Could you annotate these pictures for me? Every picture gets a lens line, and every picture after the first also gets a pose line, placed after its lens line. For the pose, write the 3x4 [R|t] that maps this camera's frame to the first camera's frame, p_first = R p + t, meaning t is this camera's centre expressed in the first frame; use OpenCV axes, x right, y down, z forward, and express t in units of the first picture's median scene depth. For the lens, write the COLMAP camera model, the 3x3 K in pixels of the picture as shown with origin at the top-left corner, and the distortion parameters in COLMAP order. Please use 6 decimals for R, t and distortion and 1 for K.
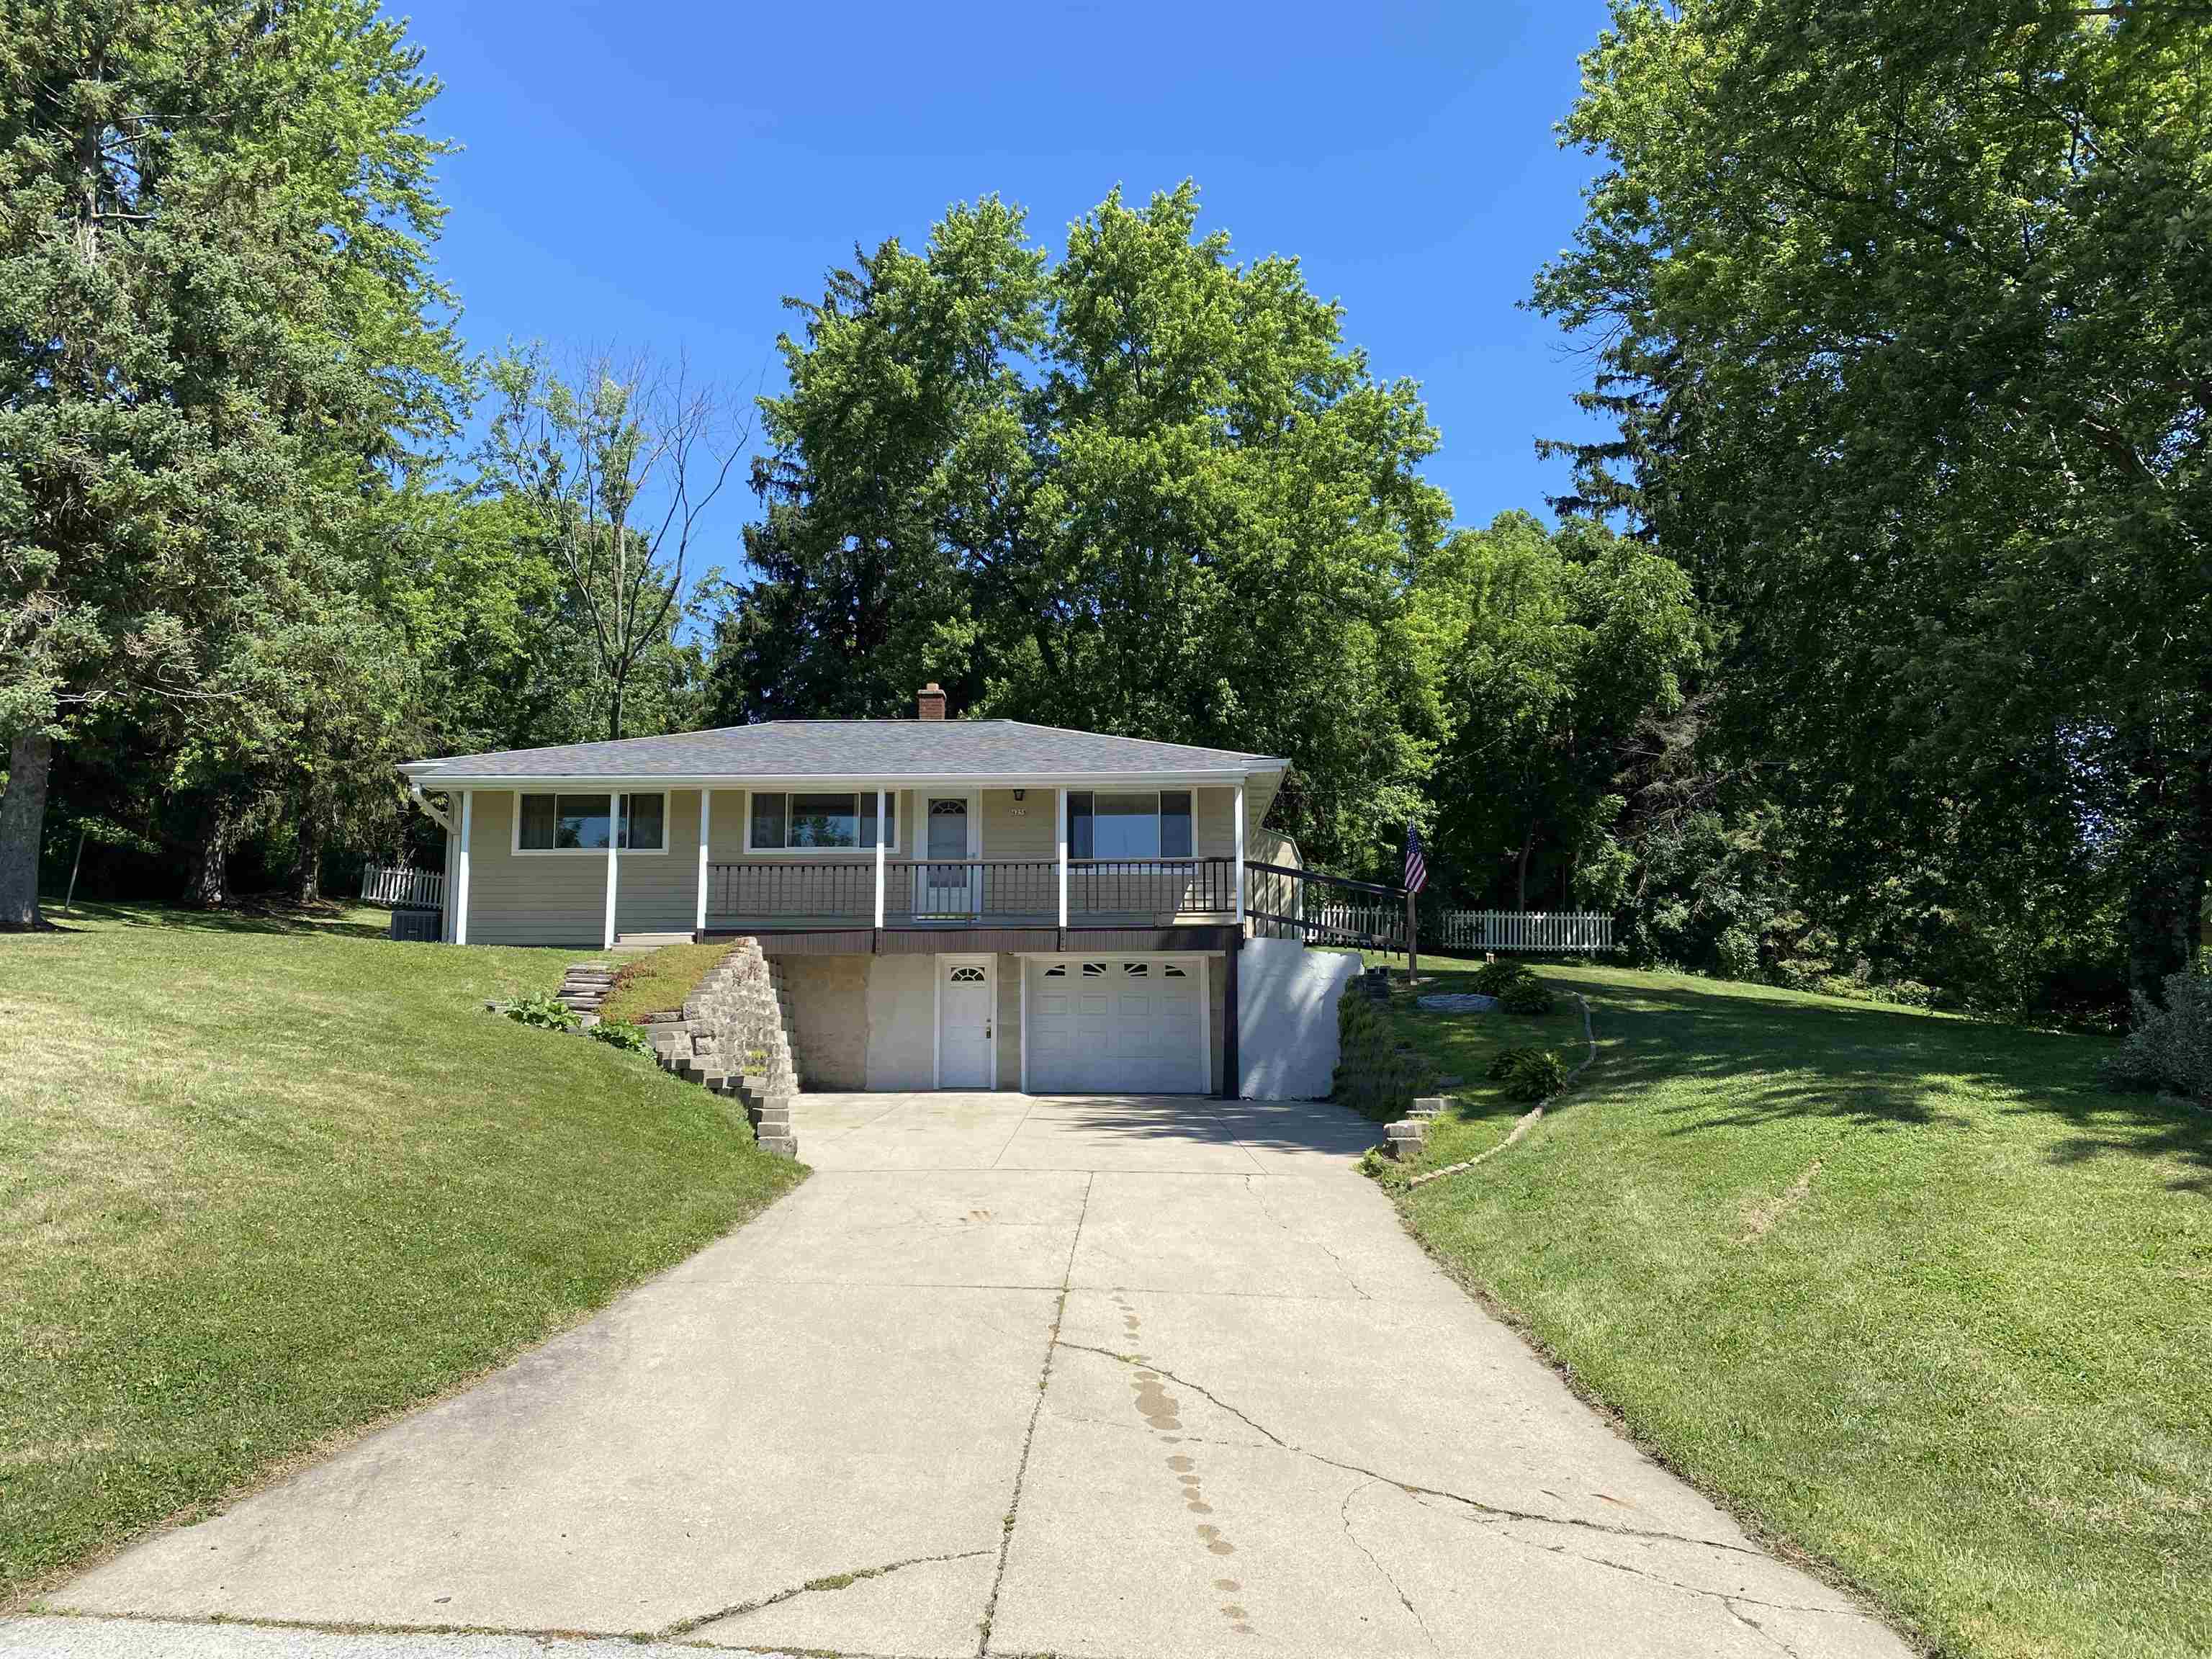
lens RADIAL K [[1699.5, 0, 1107.3], [0, 1699.5, 852.7], [0, 0, 1]] dist [0.117327, -0.133730]
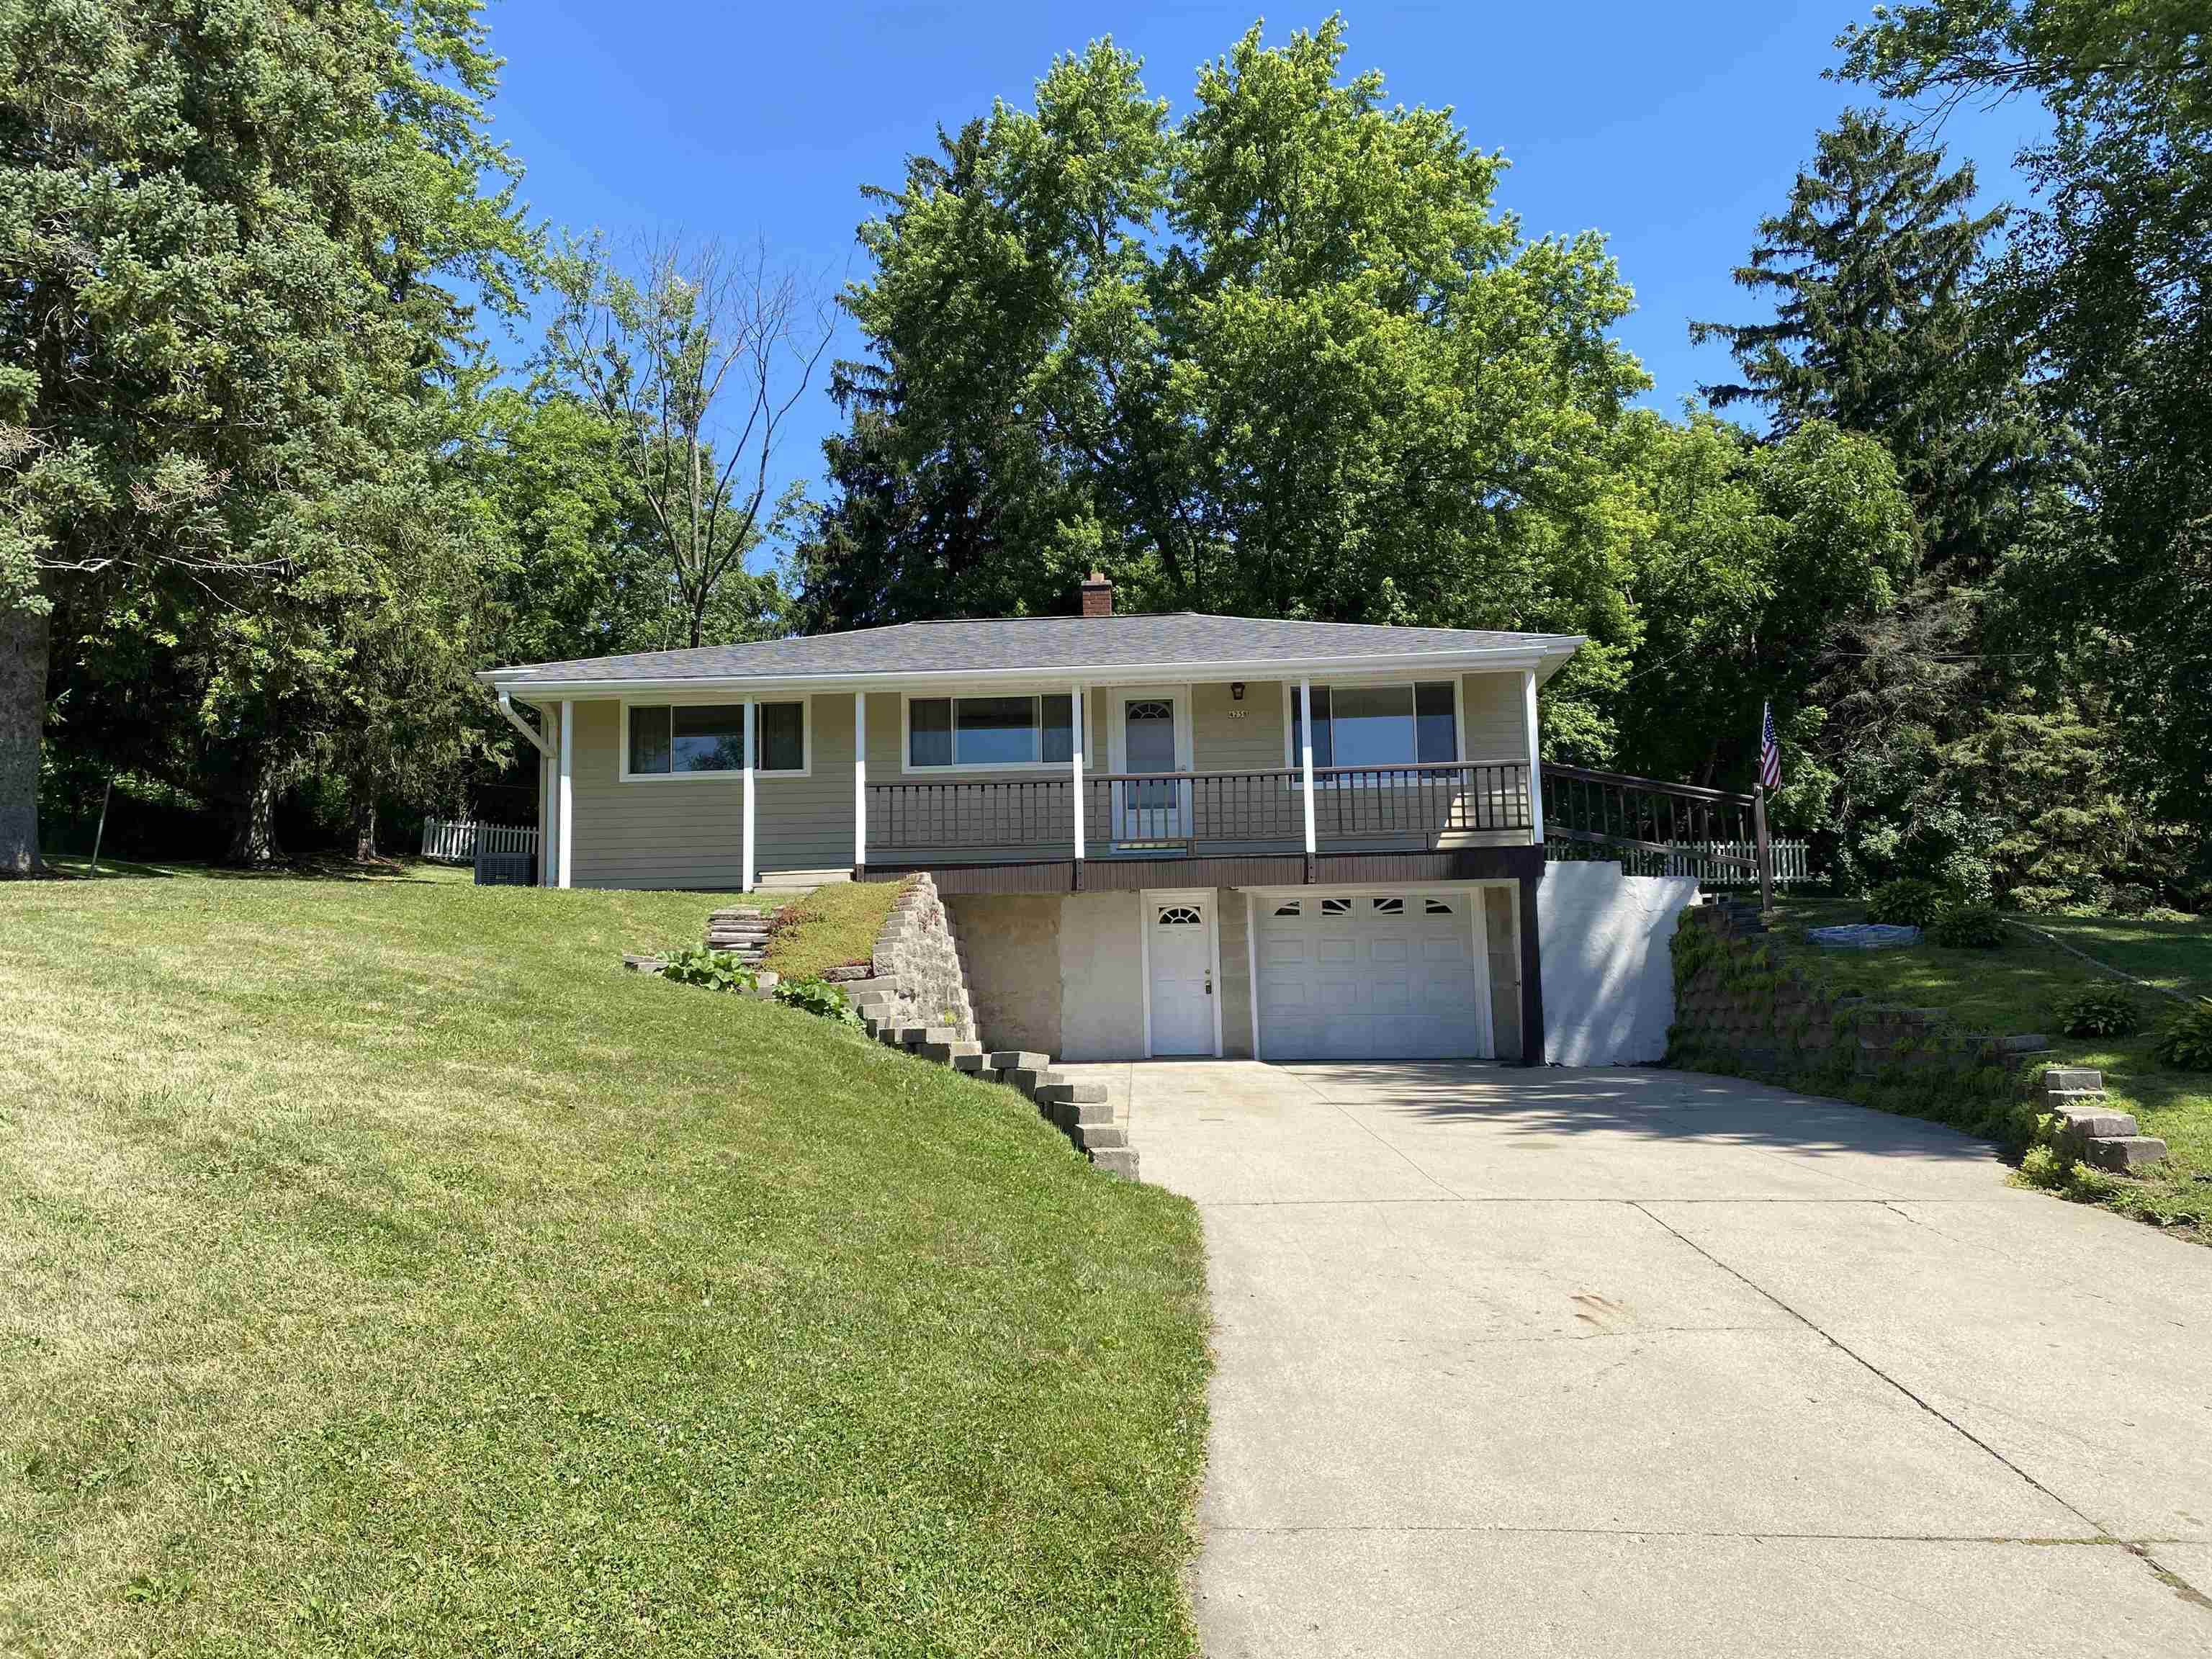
lens RADIAL K [[1659.5, 0, 1106.0], [0, 1659.5, 829.5], [0, 0, 1]] dist [0.100828, -0.104442]
pose [[0.999676, -0.022031, -0.012773, -0.070869], [0.022175, 0.999692, 0.011184, 0.013965], [0.012523, -0.011464, 0.999856, 0.140007]]
